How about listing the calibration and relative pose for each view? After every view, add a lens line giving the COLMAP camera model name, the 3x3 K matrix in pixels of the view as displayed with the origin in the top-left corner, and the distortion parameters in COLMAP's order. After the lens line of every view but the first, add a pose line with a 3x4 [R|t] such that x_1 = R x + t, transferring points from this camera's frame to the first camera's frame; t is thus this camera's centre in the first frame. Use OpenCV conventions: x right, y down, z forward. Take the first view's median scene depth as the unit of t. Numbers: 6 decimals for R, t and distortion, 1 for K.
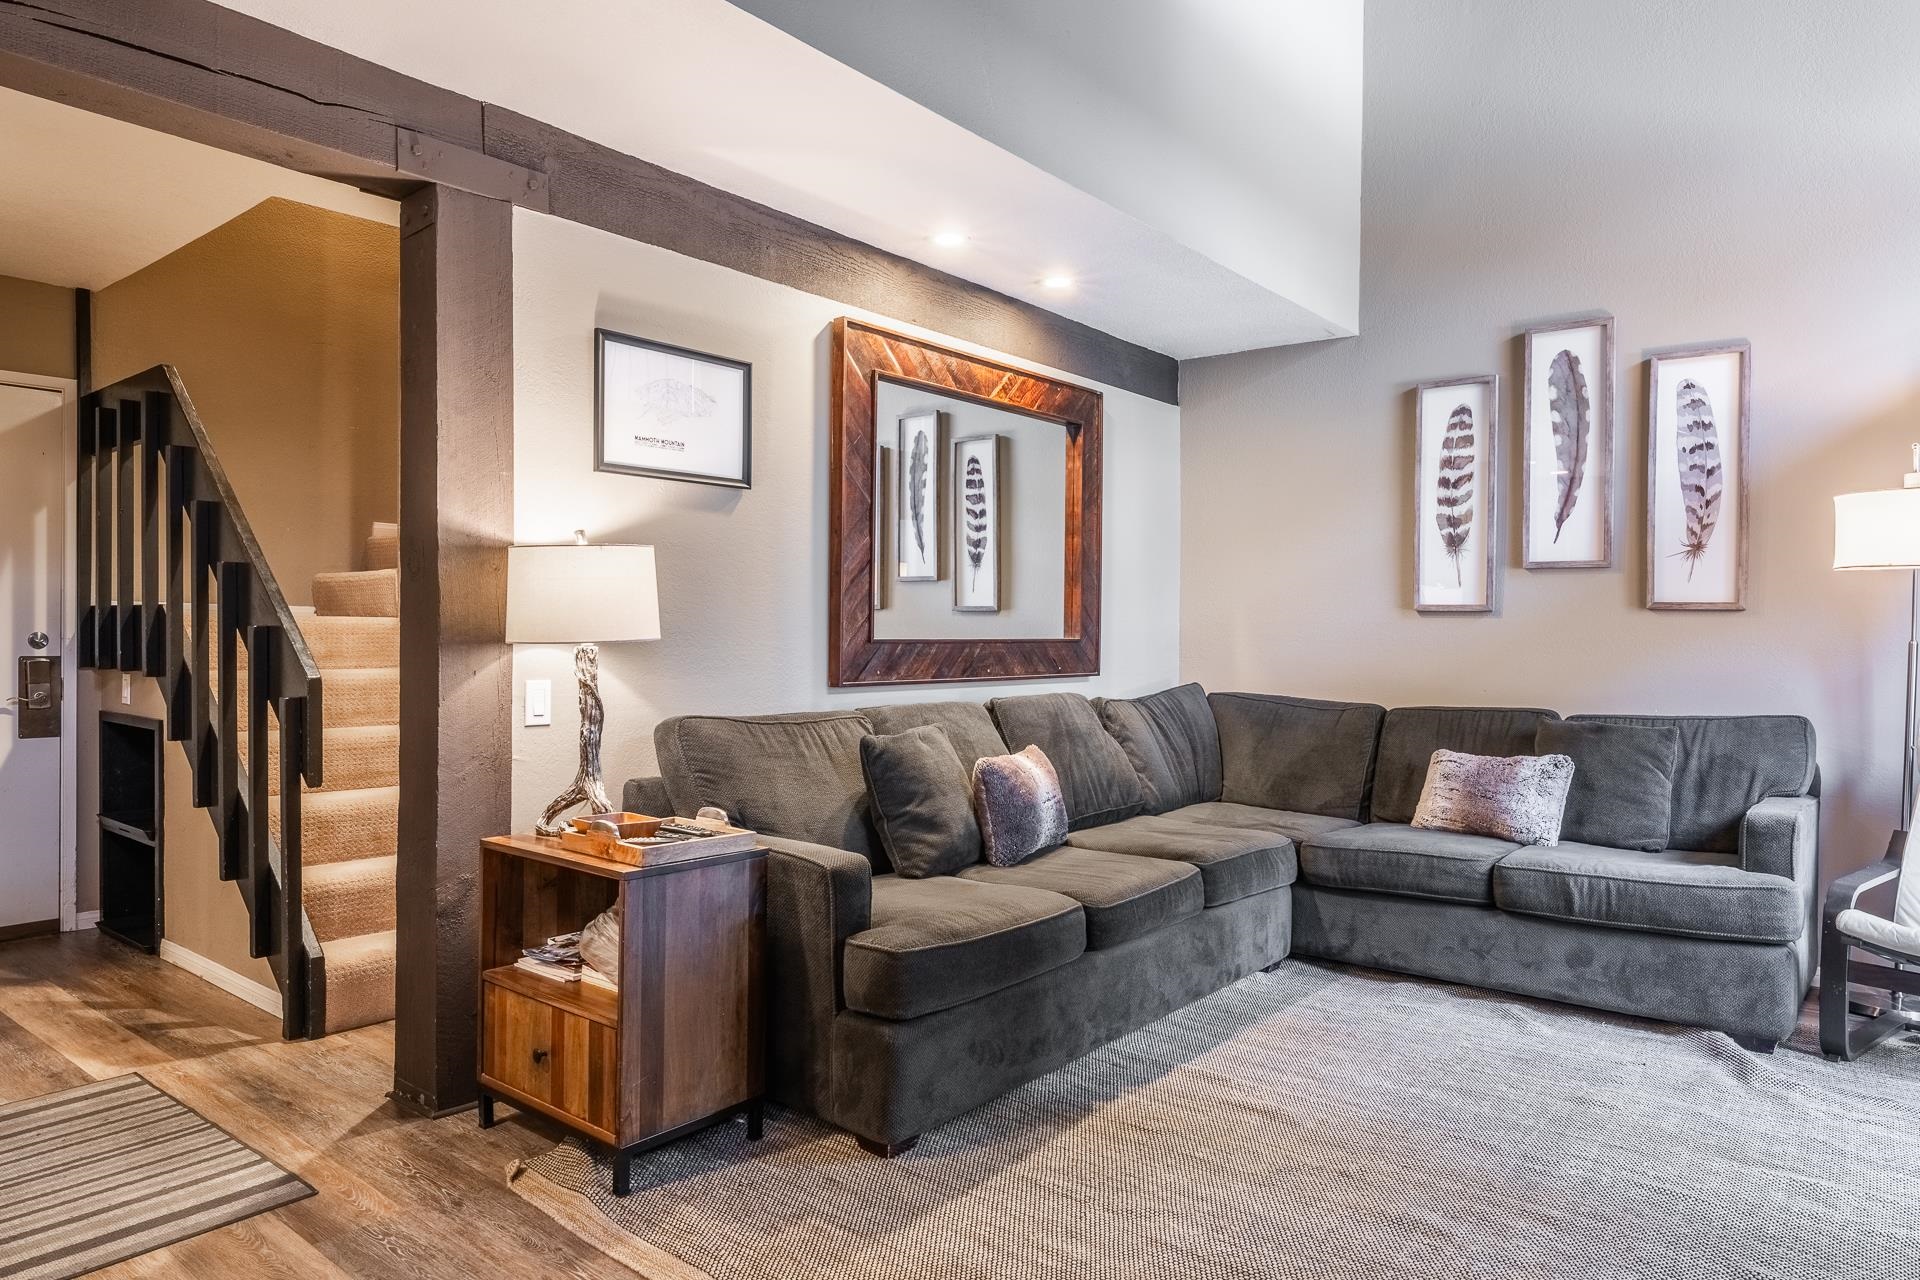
lens RADIAL K [[1172.7, 0, 957.0], [0, 1172.7, 643.4], [0, 0, 1]] dist [-0.001426, -0.001296]
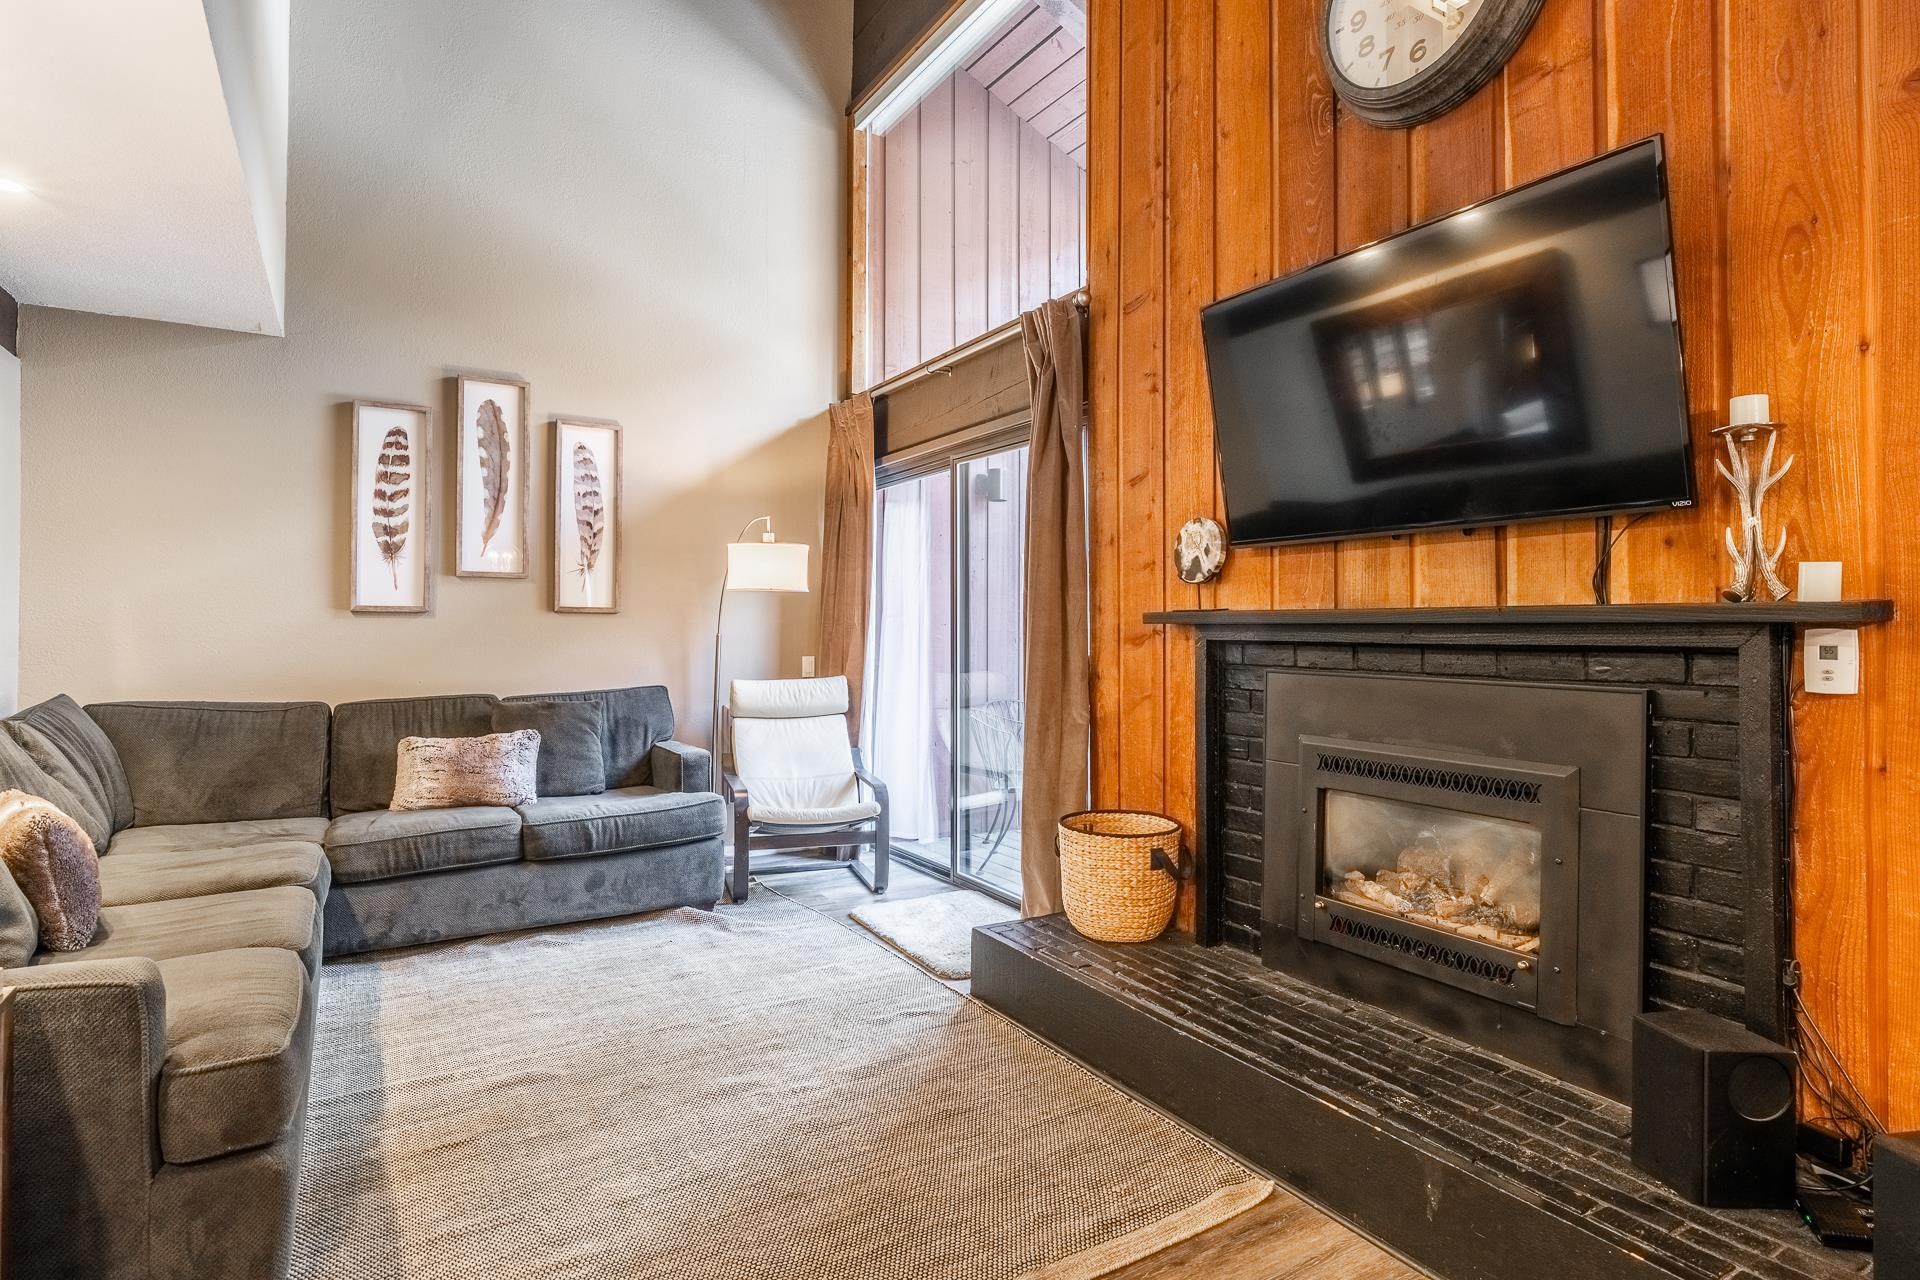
lens RADIAL K [[1015.0, 0, 942.3], [0, 1015.0, 604.1], [0, 0, 1]] dist [-0.003085, -0.001716]
pose [[0.354551, 0.008913, 0.934994, -0.336866], [0.011930, 0.999830, -0.014055, -0.017480], [-0.934961, 0.016138, 0.354384, 0.204815]]
